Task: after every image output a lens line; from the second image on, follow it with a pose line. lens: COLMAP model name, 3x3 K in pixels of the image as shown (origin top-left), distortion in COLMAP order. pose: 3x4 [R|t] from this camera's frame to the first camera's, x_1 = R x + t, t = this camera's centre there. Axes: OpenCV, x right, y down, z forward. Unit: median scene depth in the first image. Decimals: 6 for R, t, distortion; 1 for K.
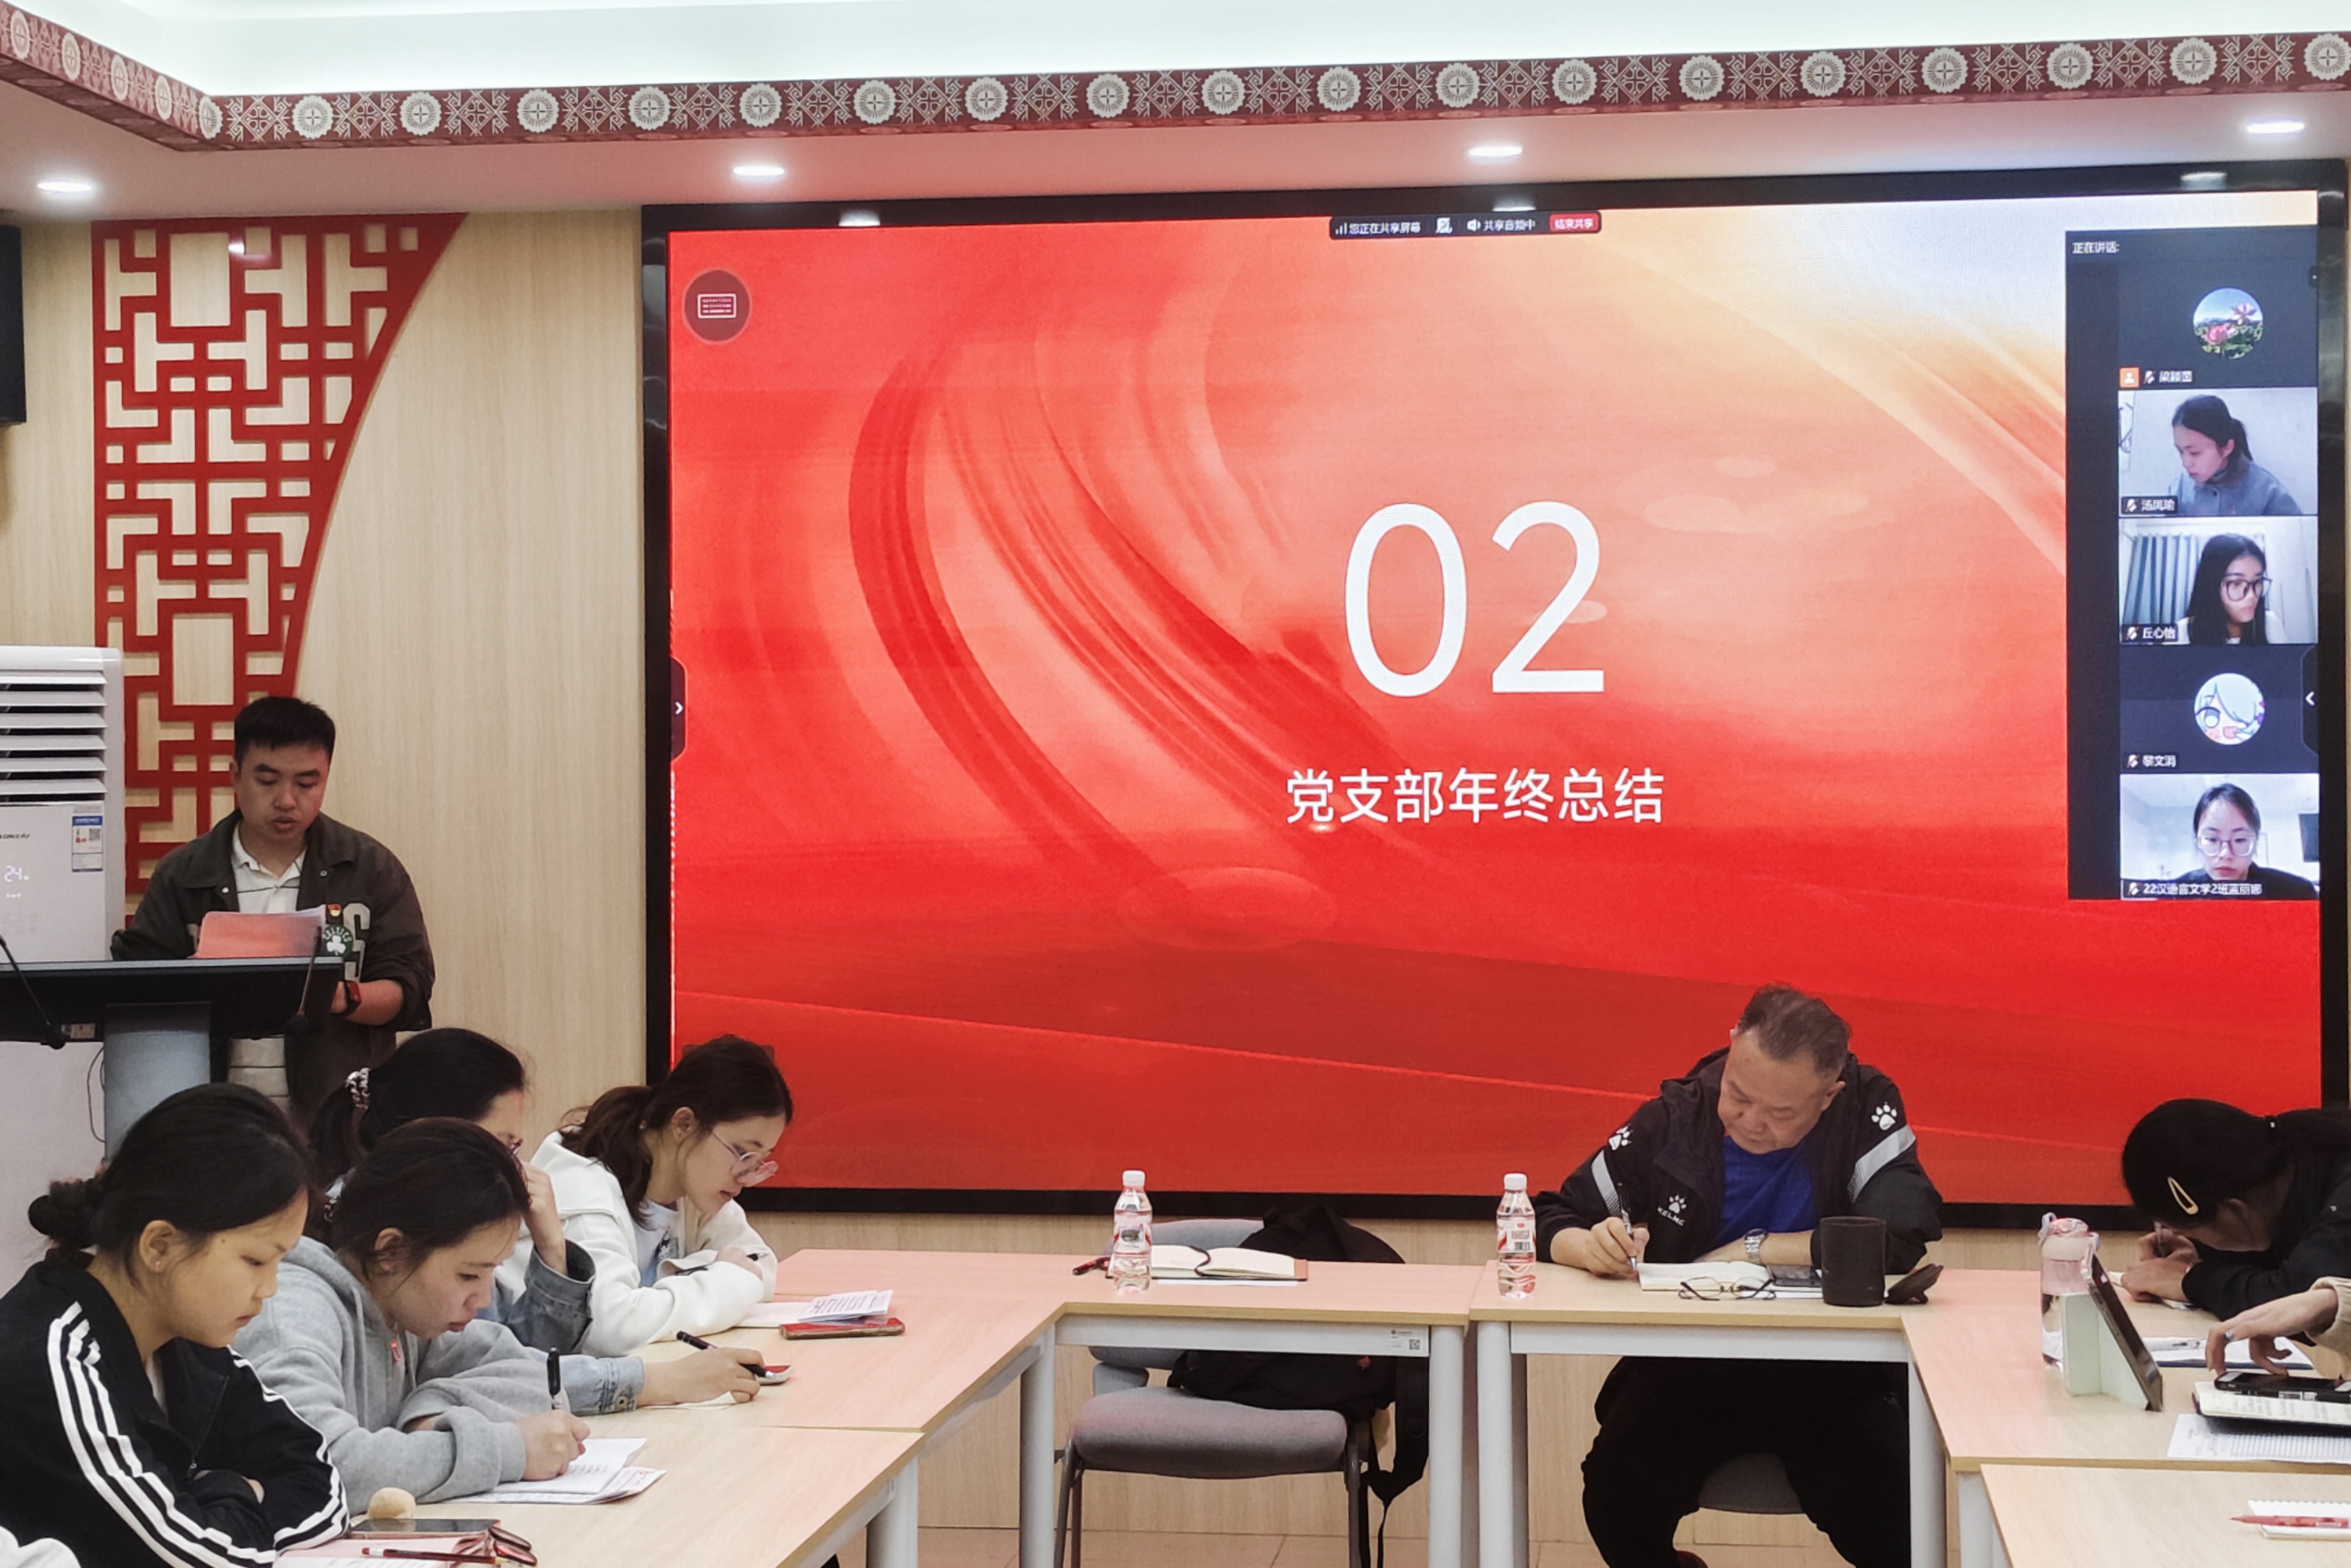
lens RADIAL K [[3526.5, 0, 1175.5], [0, 3526.5, 784.0], [0, 0, 1]] dist [-0.002829, 0.124109]
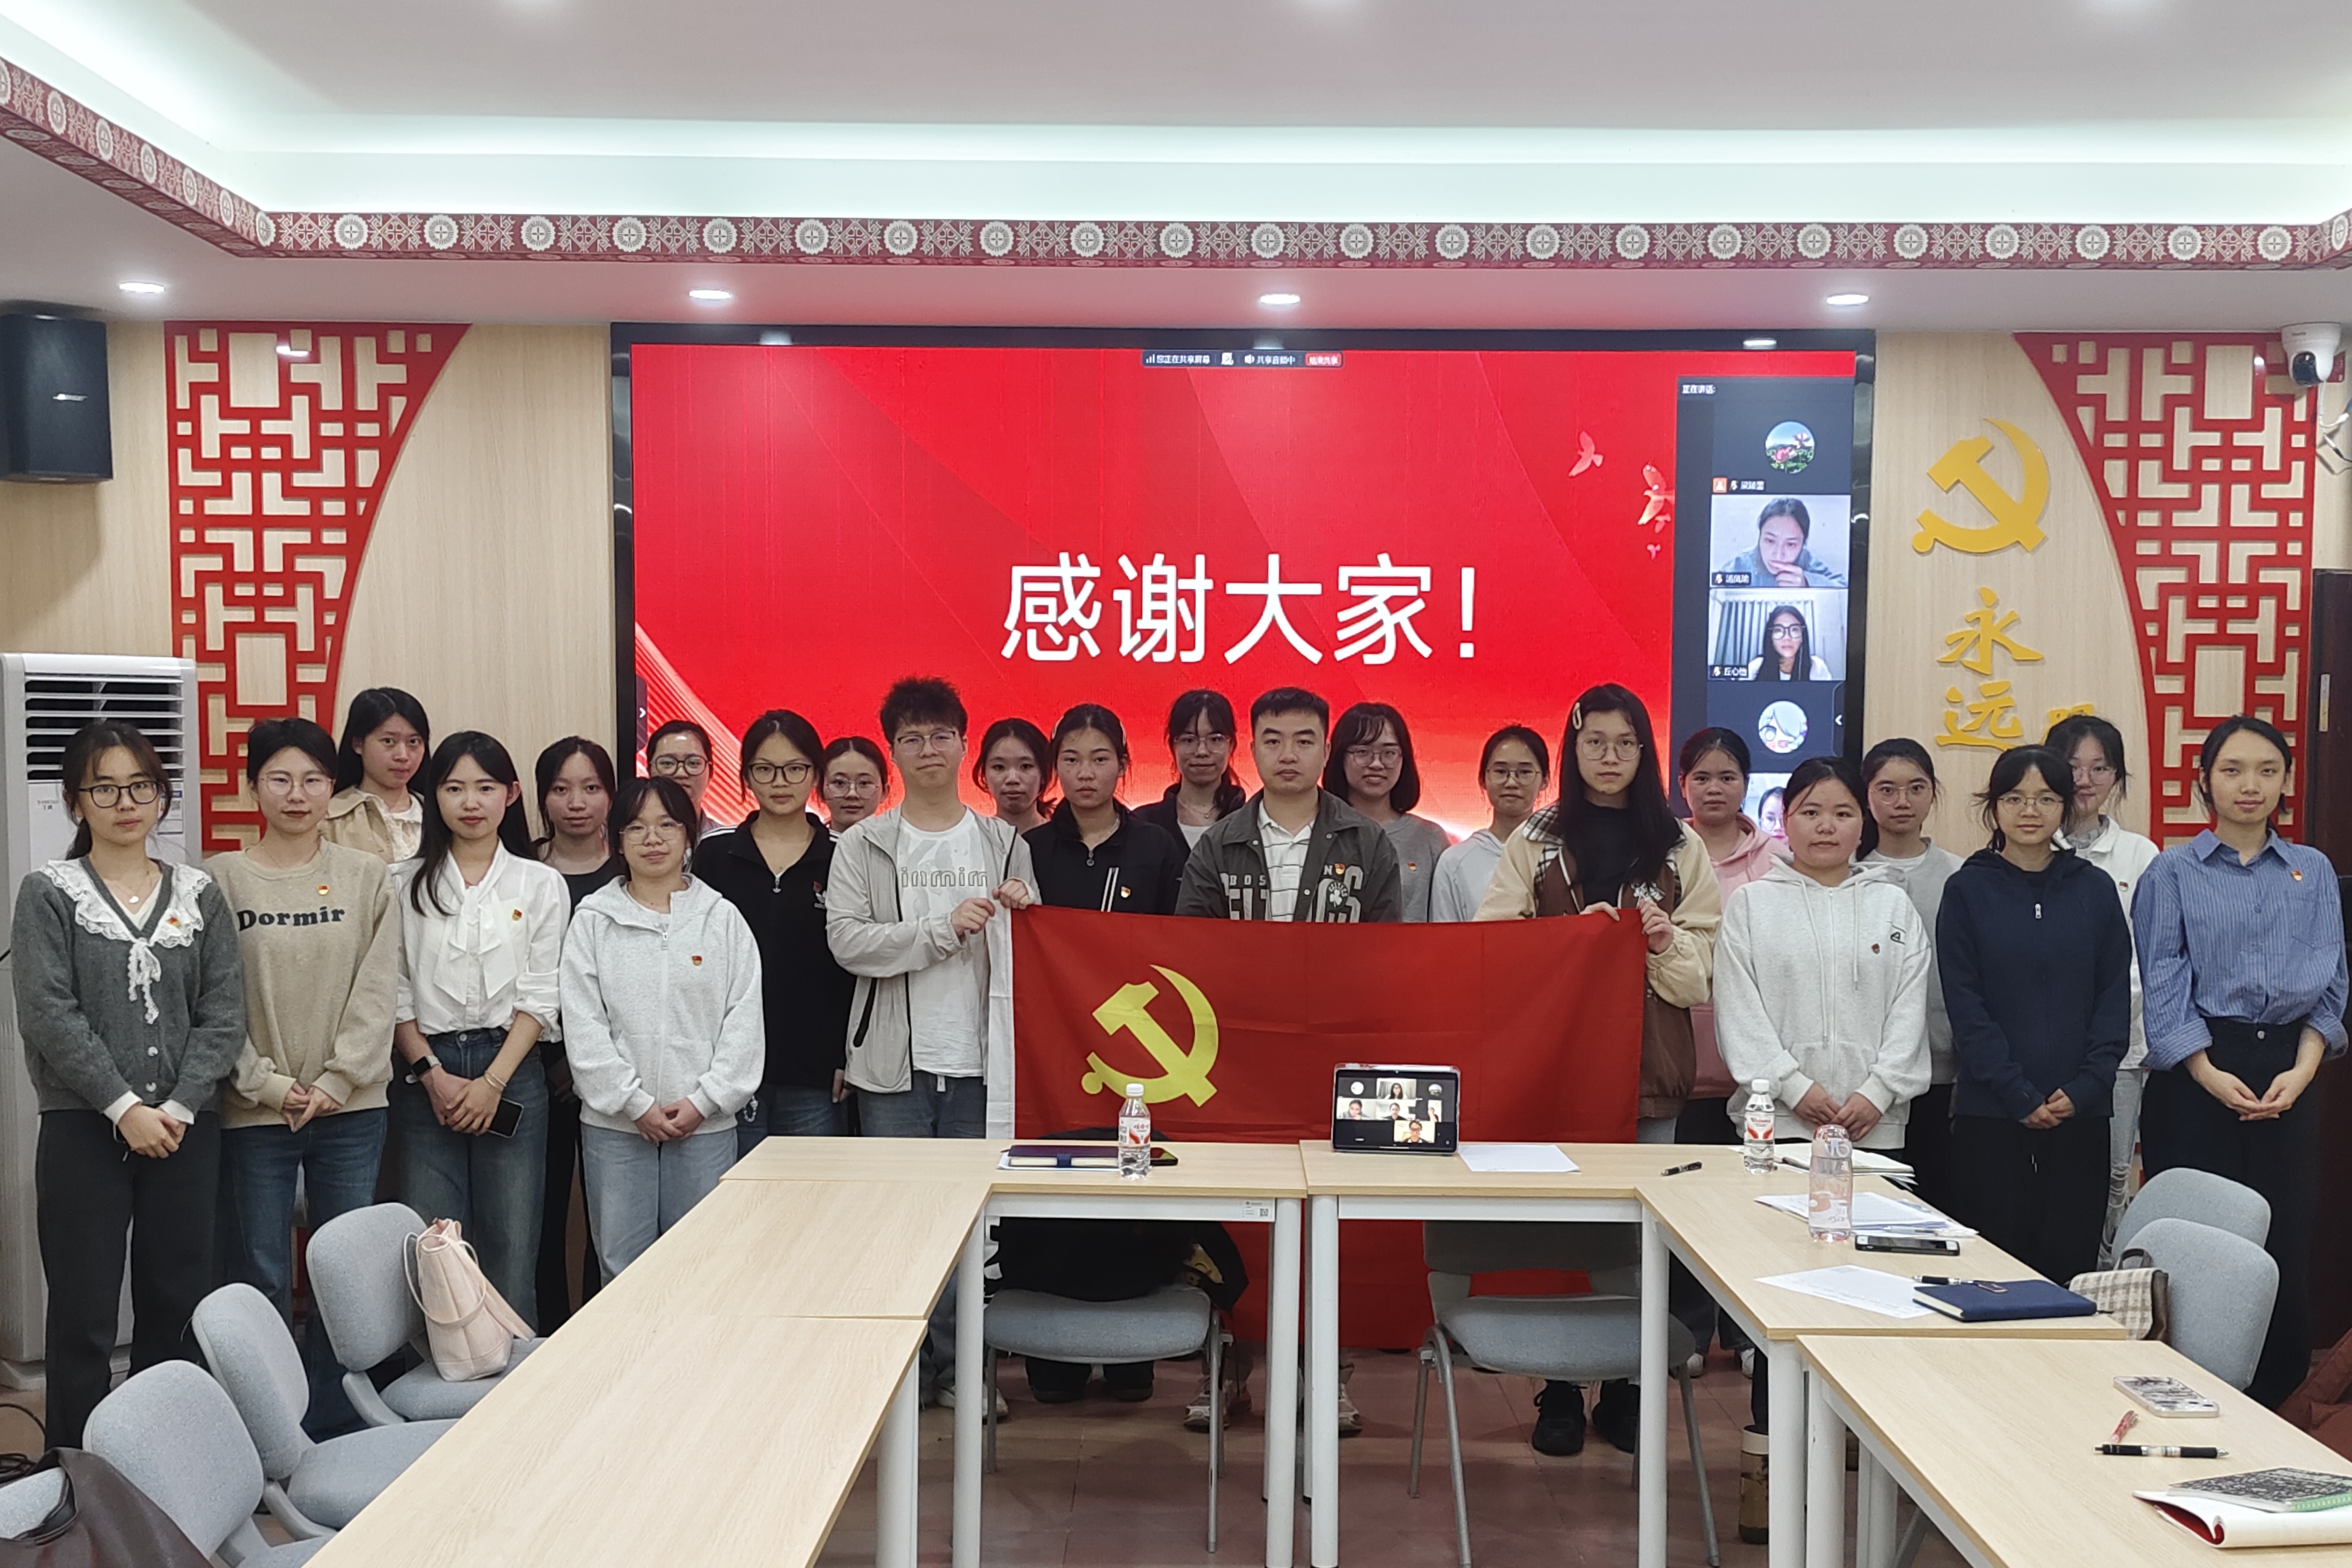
lens RADIAL K [[2313.7, 0, 1224.5], [0, 2313.7, 910.2], [0, 0, 1]] dist [0.046037, -0.083179]
pose [[0.991557, 0.001347, 0.129668, -0.037625], [-0.009219, 0.998148, 0.060127, -0.001977], [-0.129347, -0.060815, 0.989733, 0.110833]]
